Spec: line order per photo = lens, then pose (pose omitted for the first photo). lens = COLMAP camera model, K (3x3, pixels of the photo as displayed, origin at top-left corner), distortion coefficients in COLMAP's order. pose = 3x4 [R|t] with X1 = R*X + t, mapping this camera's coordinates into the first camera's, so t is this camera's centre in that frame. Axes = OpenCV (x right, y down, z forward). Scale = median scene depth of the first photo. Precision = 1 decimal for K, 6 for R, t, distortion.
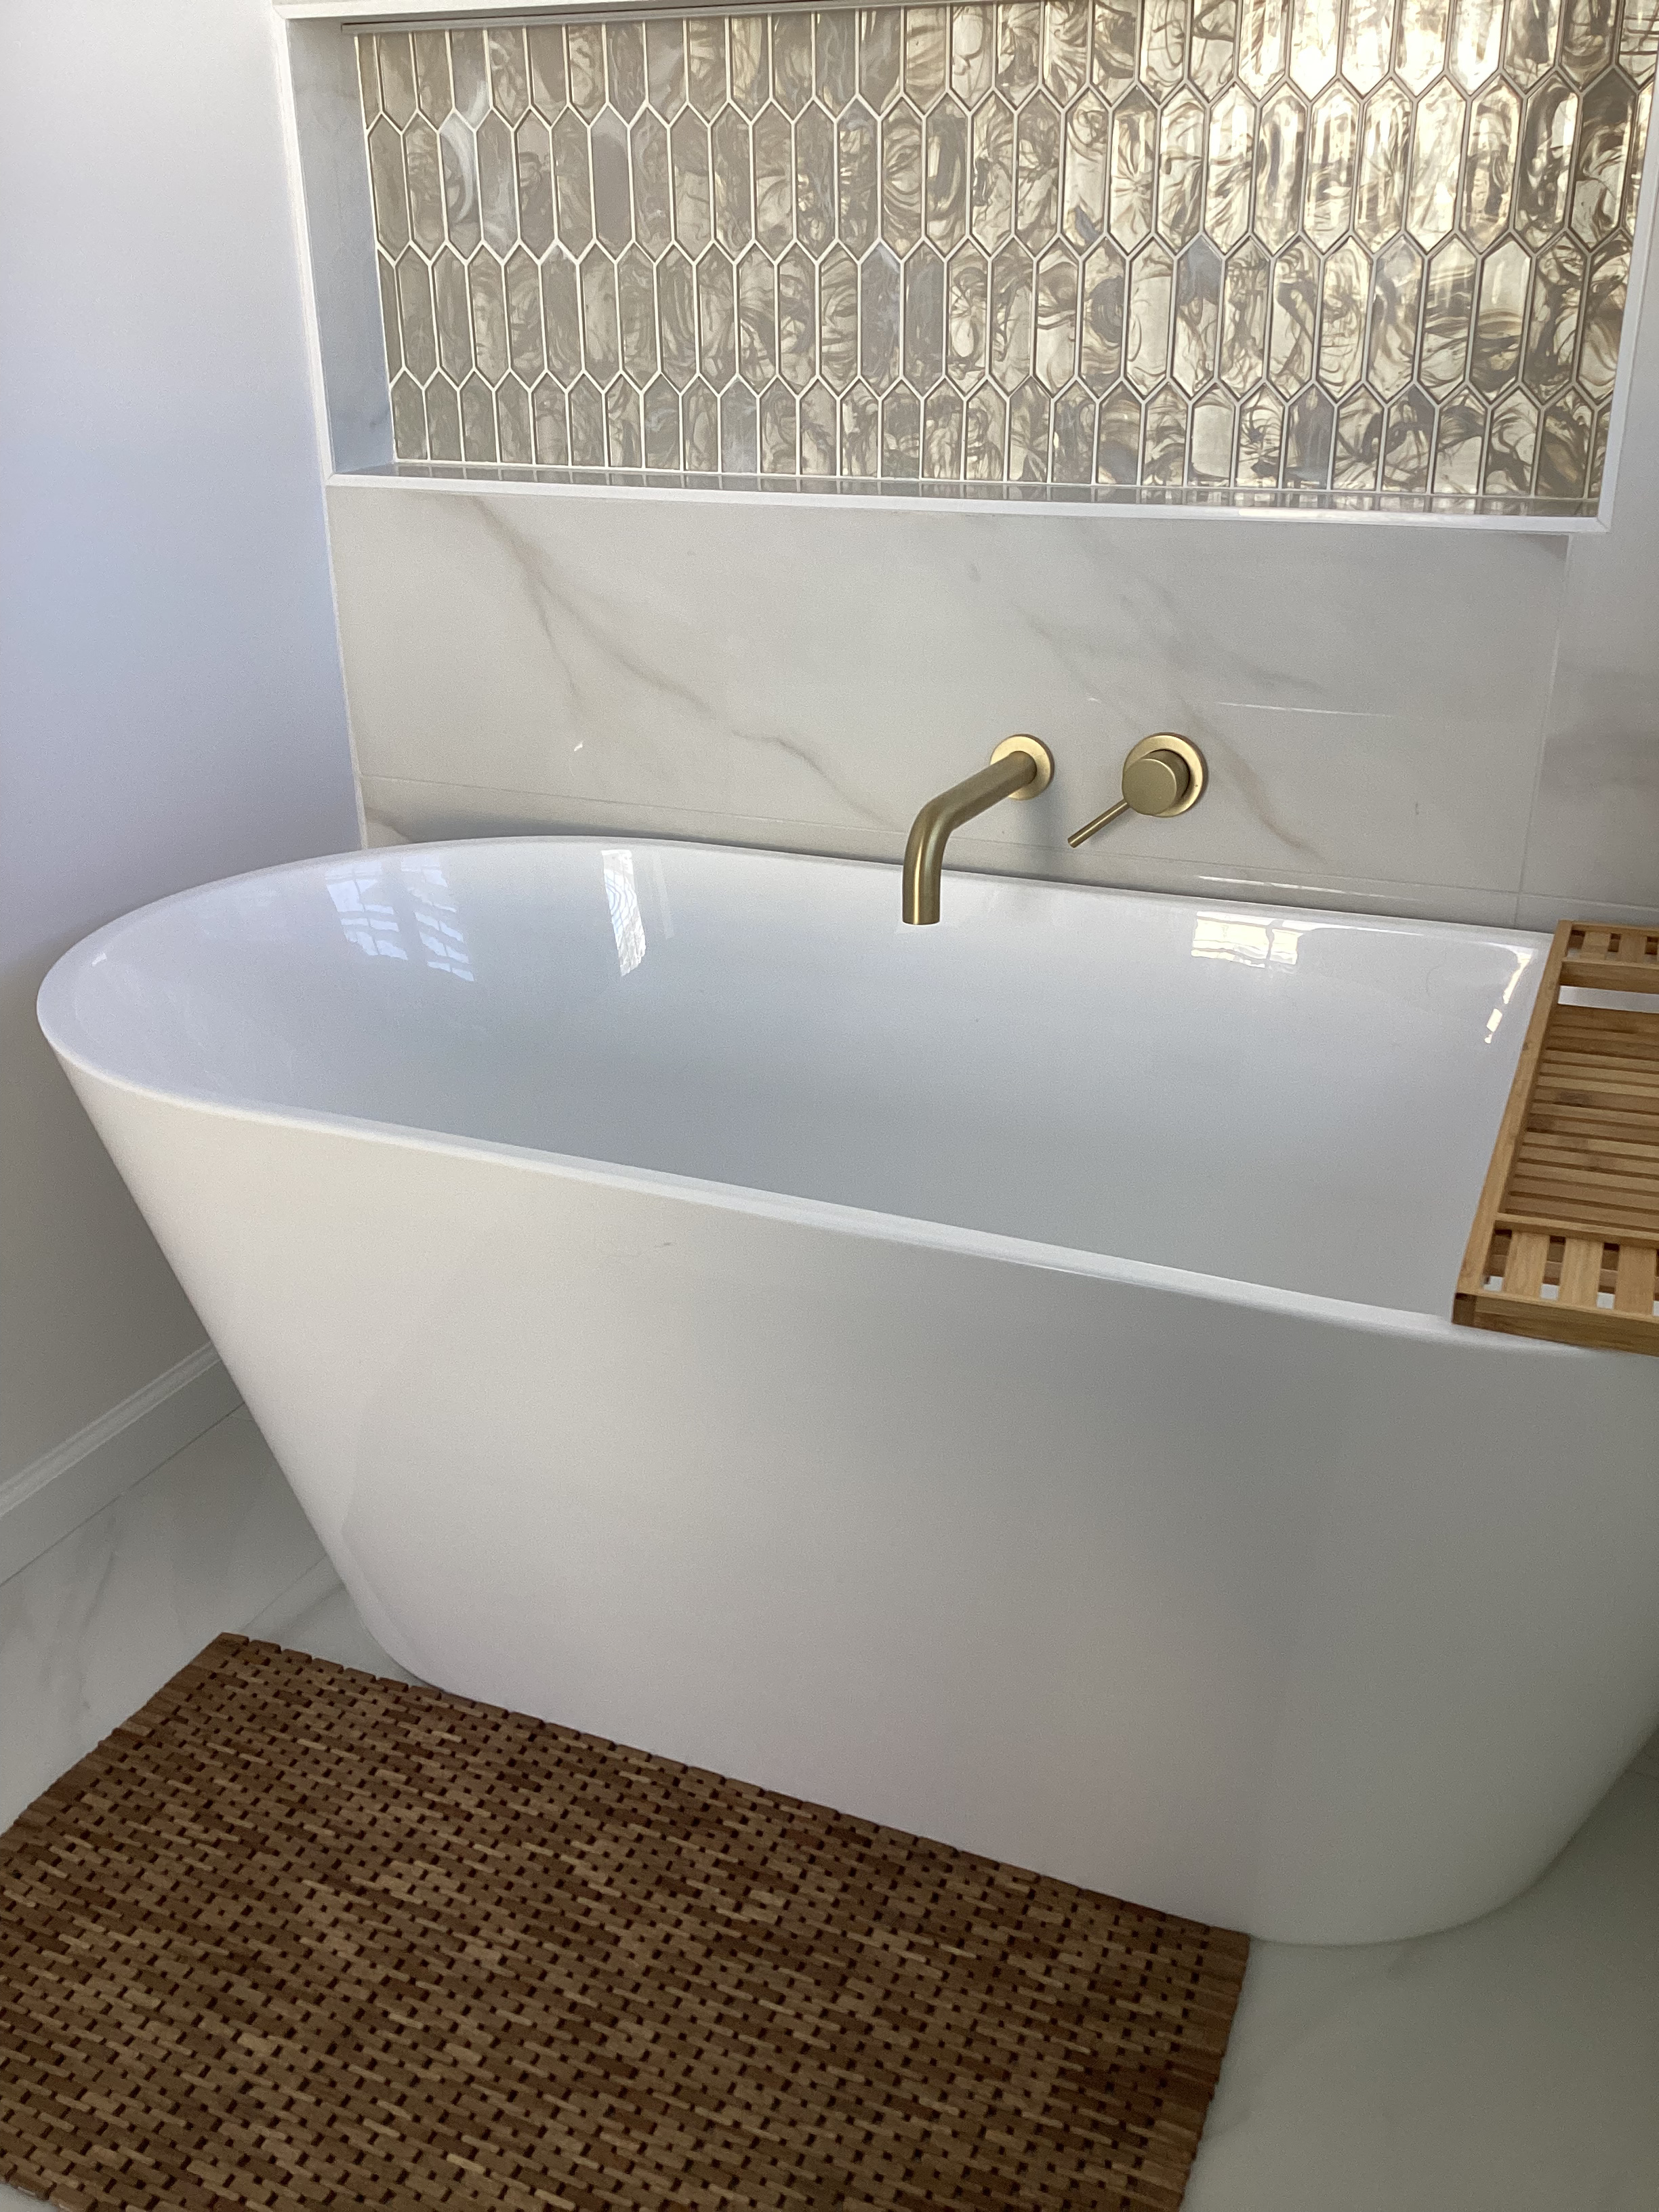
lens RADIAL K [[2001.8, 0, 828.4], [0, 2001.8, 1137.0], [0, 0, 1]] dist [0.005585, -0.002214]
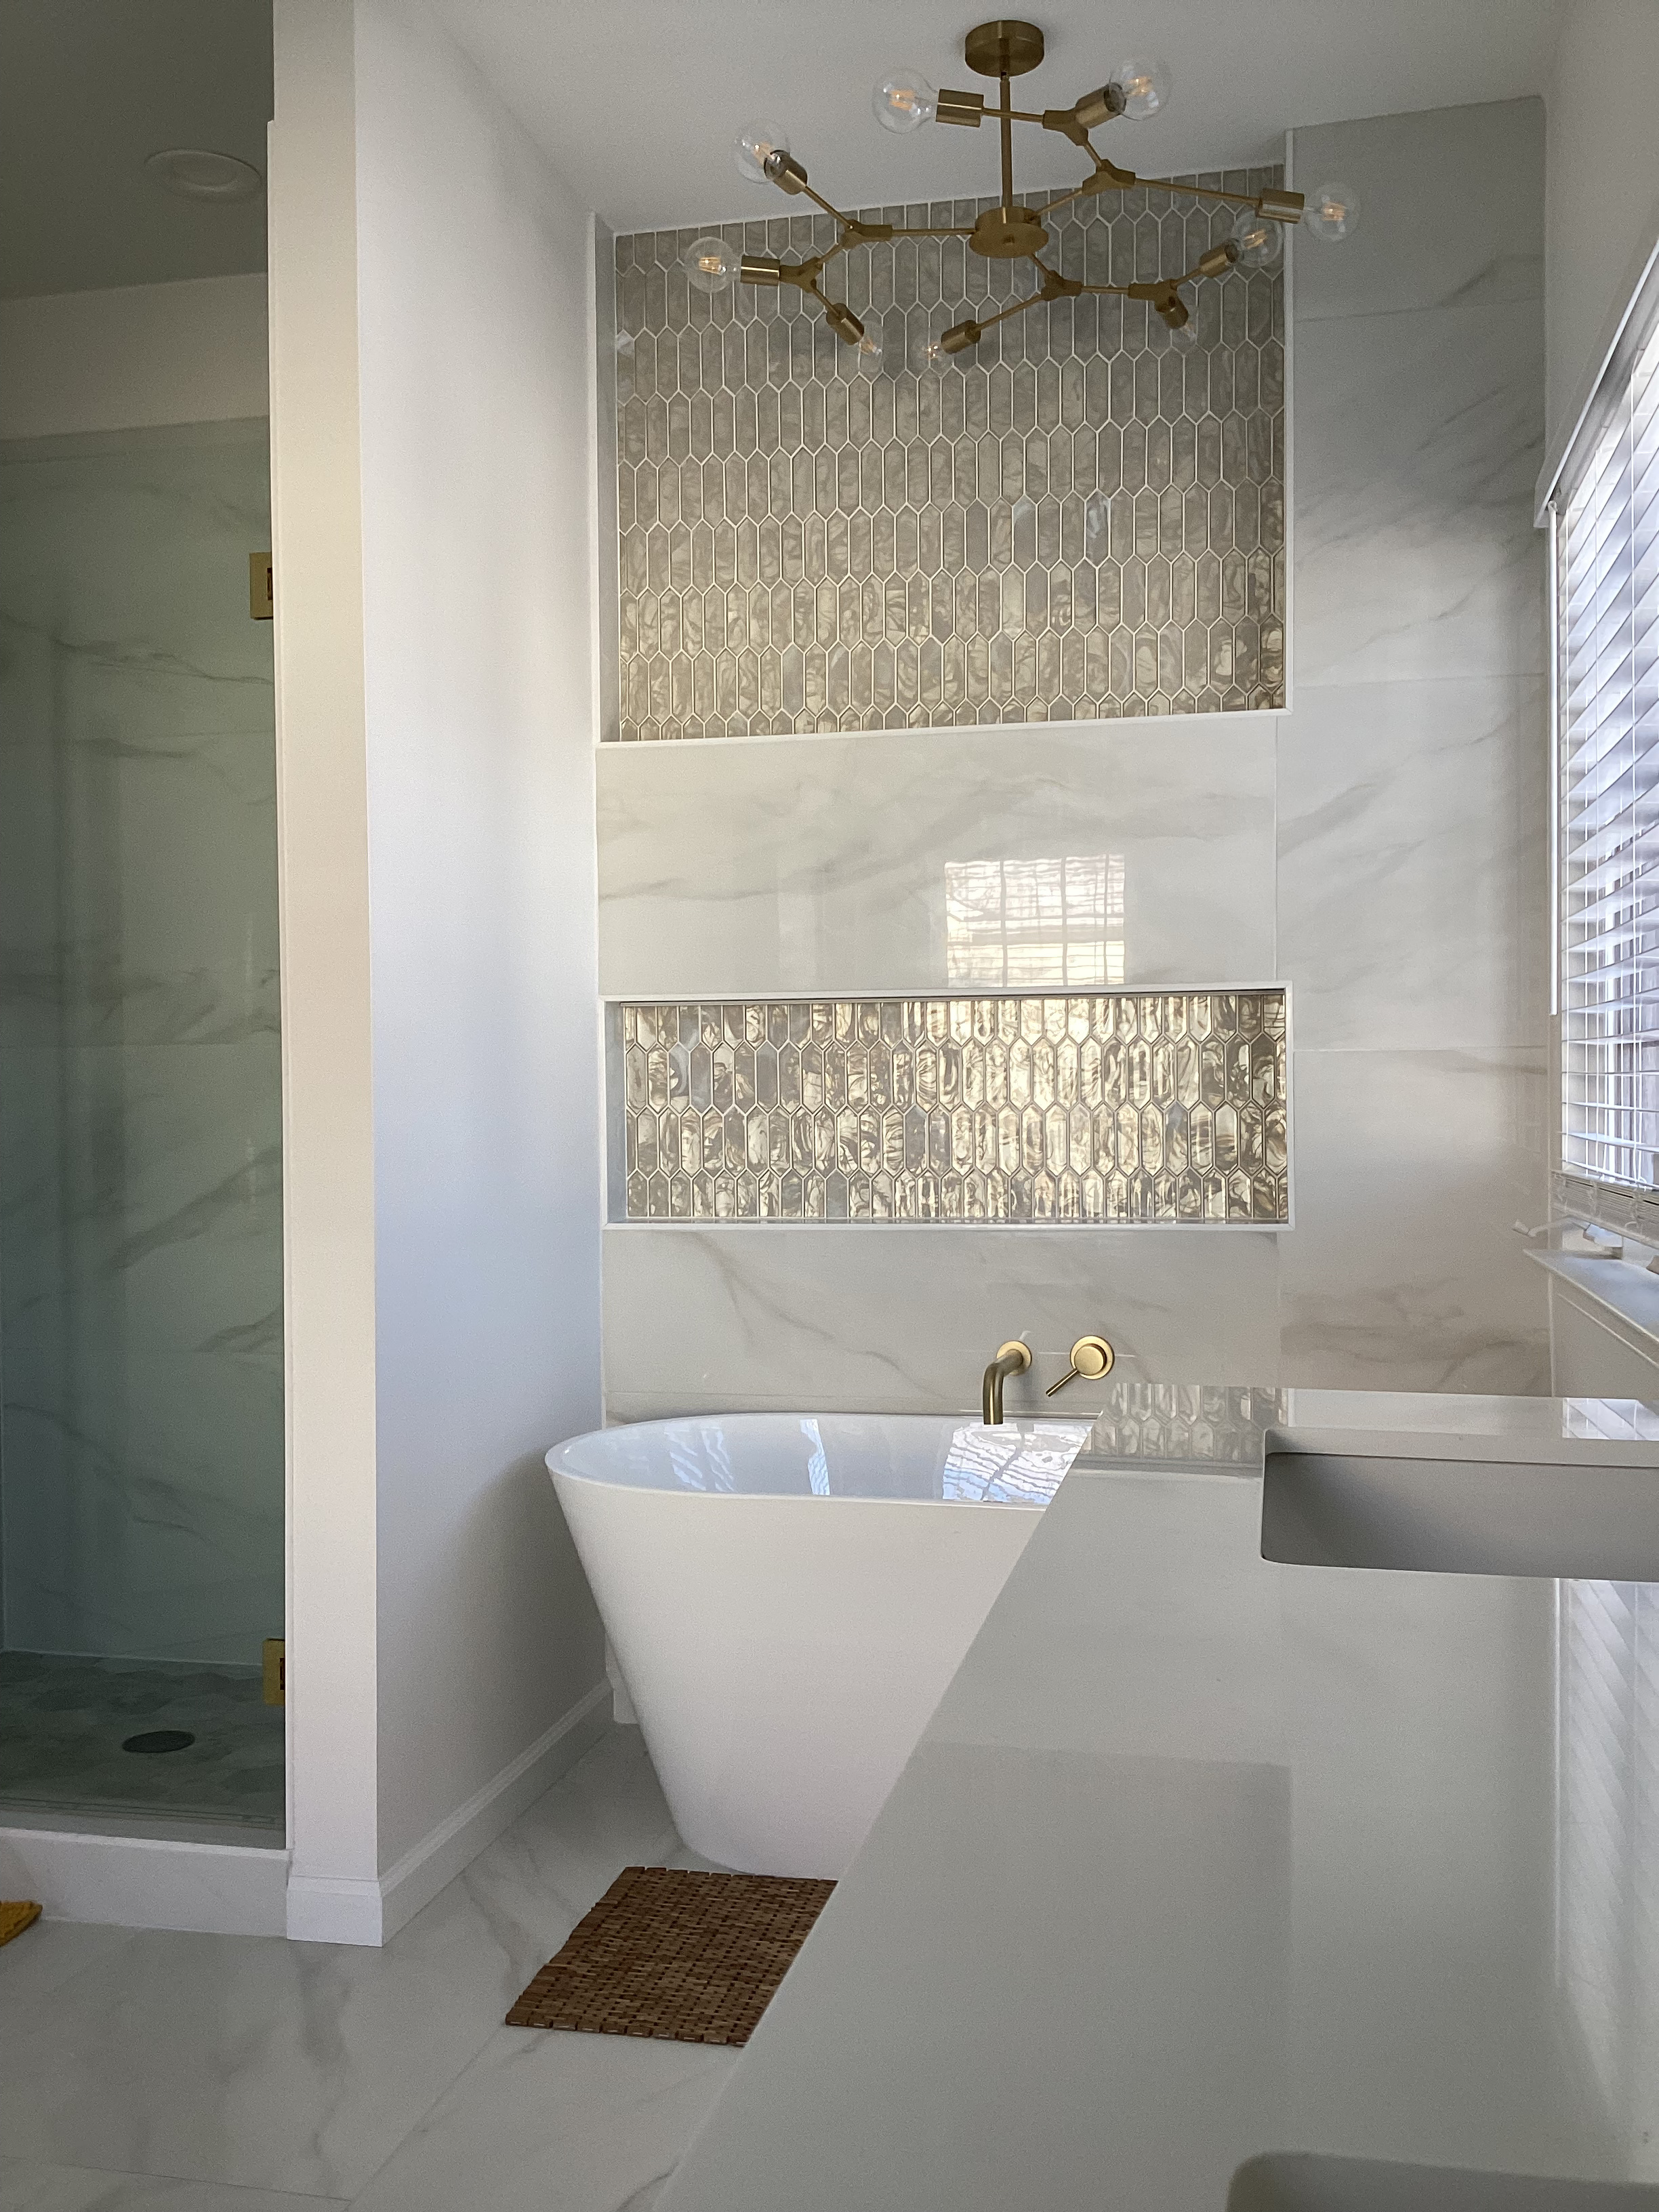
lens RADIAL K [[1988.2, 0, 820.0], [0, 1988.2, 1116.5], [0, 0, 1]] dist [0.126289, -0.260796]
pose [[0.983945, -0.006098, 0.178368, -0.434941], [0.075324, 0.920231, -0.384058, 0.325903], [-0.161798, 0.391328, 0.905916, -0.795352]]
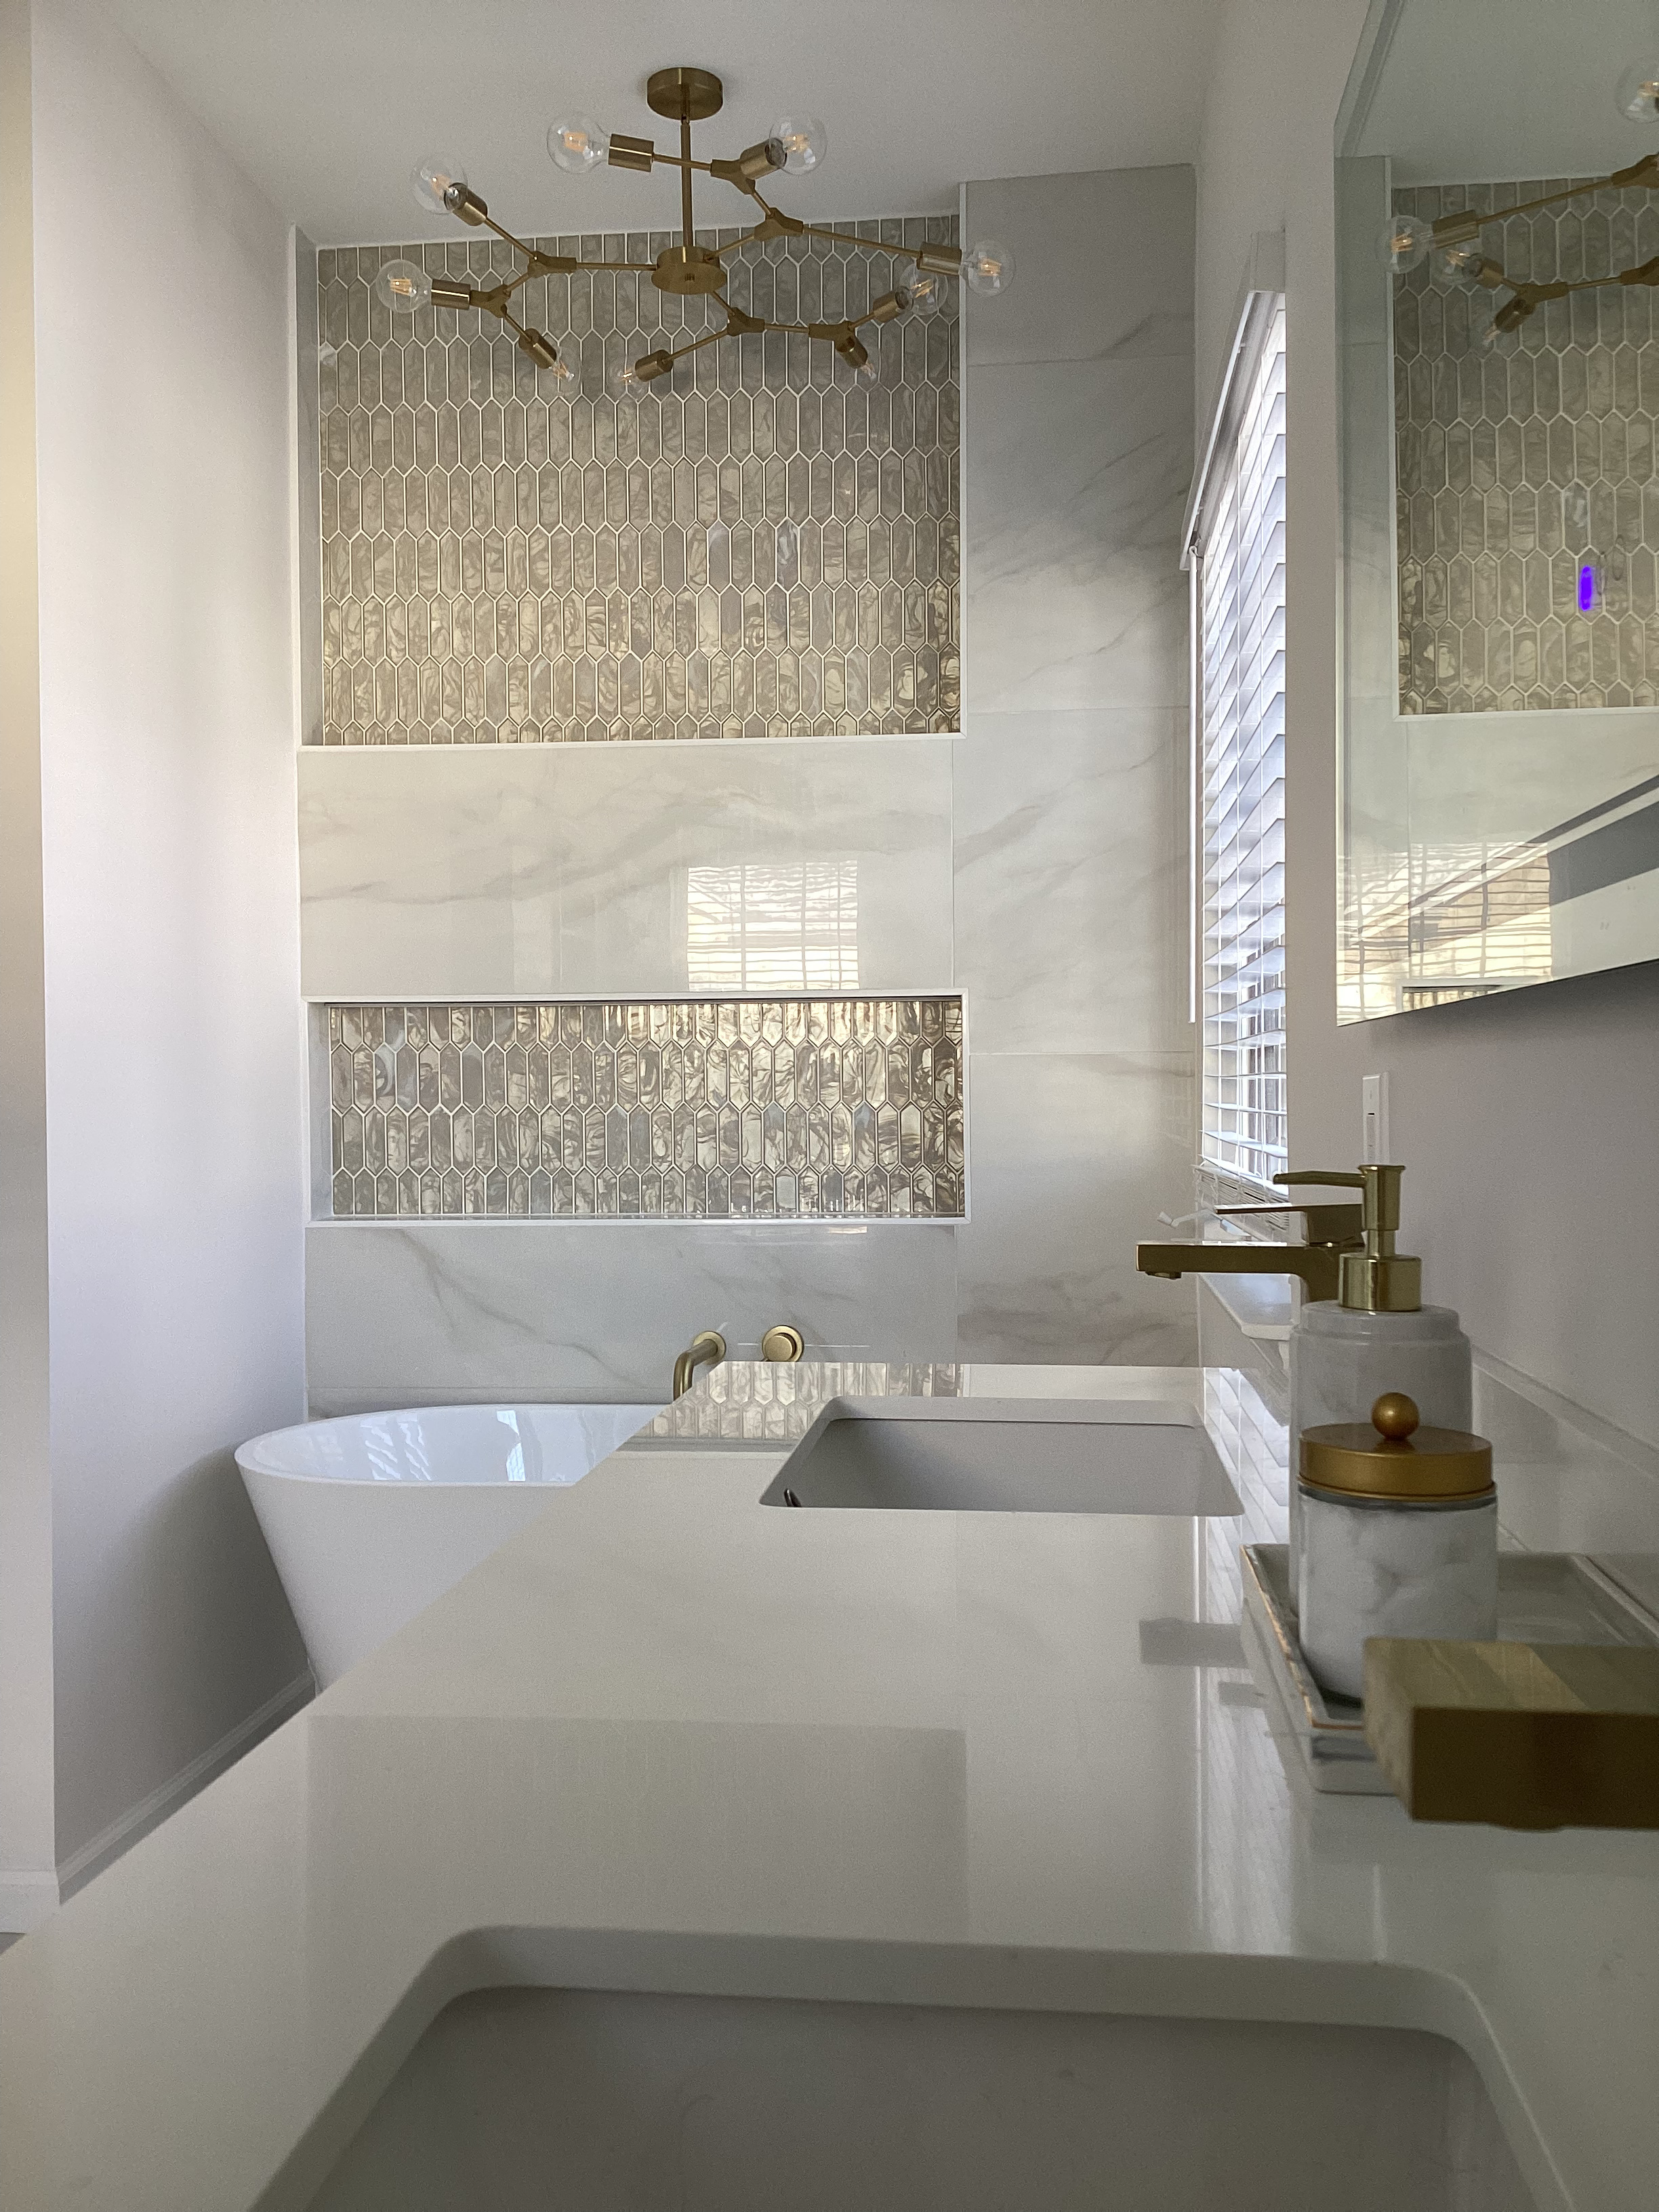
lens RADIAL K [[1982.7, 0, 824.0], [0, 1982.7, 1114.1], [0, 0, 1]] dist [0.148921, -0.300546]
pose [[0.957192, -0.005915, 0.289394, -0.374538], [0.118683, 0.919905, -0.373749, 0.361532], [-0.264004, 0.392096, 0.881228, -0.879088]]
